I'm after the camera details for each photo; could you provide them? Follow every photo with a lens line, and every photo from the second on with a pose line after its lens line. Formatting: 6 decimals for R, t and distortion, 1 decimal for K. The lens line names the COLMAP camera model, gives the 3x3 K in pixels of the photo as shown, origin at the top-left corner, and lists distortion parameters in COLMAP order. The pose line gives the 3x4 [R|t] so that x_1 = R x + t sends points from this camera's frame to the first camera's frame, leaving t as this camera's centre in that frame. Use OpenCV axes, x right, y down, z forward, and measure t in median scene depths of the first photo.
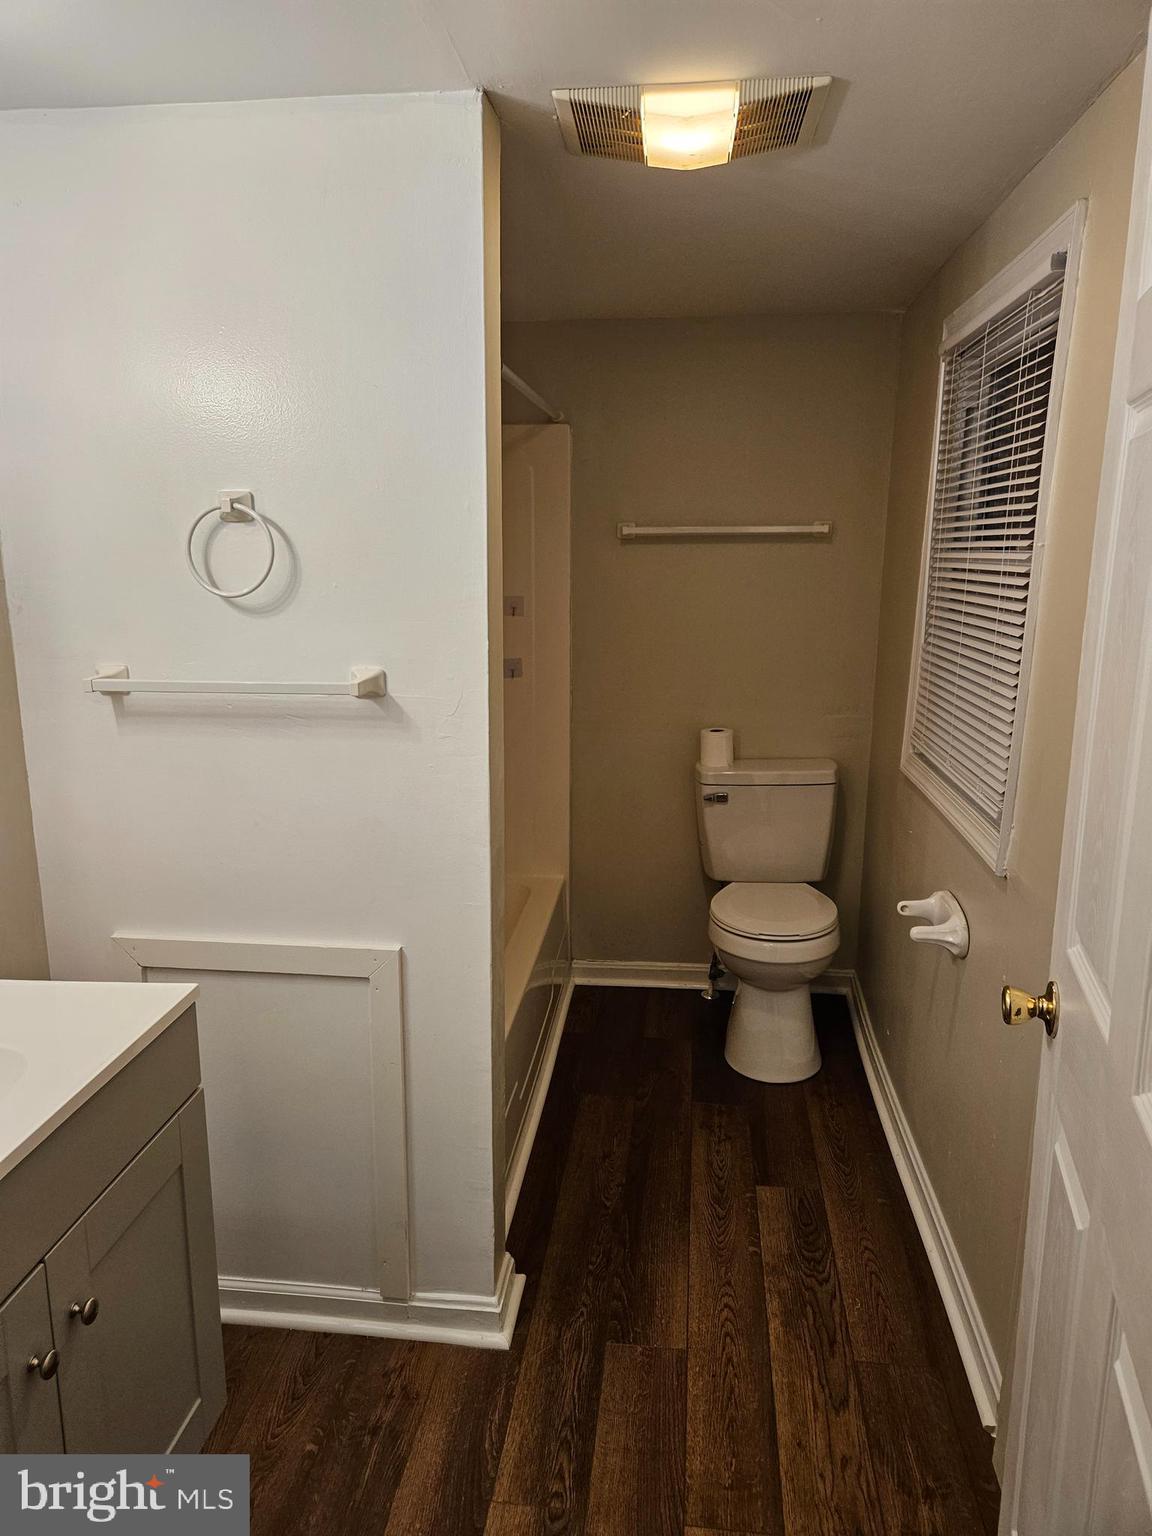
lens RADIAL K [[1033.7, 0, 581.7], [0, 1033.7, 754.1], [0, 0, 1]] dist [0.070492, -0.057505]
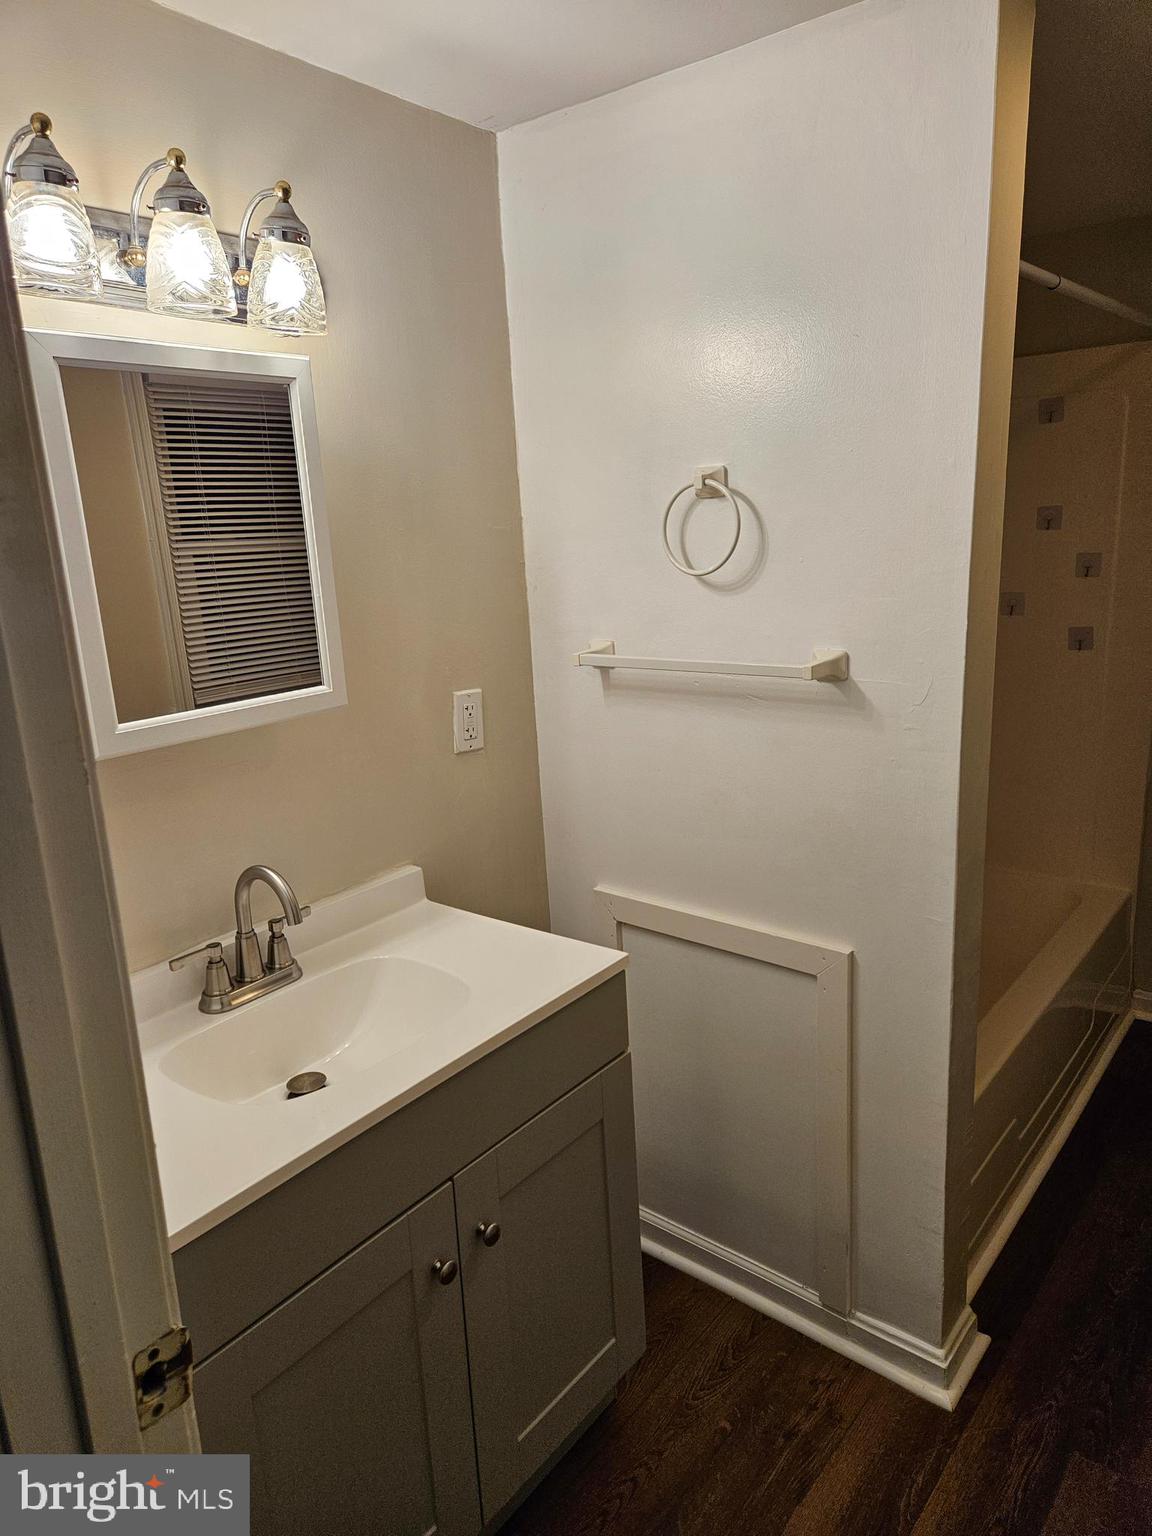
lens RADIAL K [[1033.7, 0, 573.4], [0, 1033.7, 764.5], [0, 0, 1]] dist [0.070492, -0.057505]
pose [[0.839707, 0.086653, -0.536081, 0.103616], [-0.058073, 0.995855, 0.070006, -0.031040], [0.539925, -0.027653, 0.841259, 0.091095]]
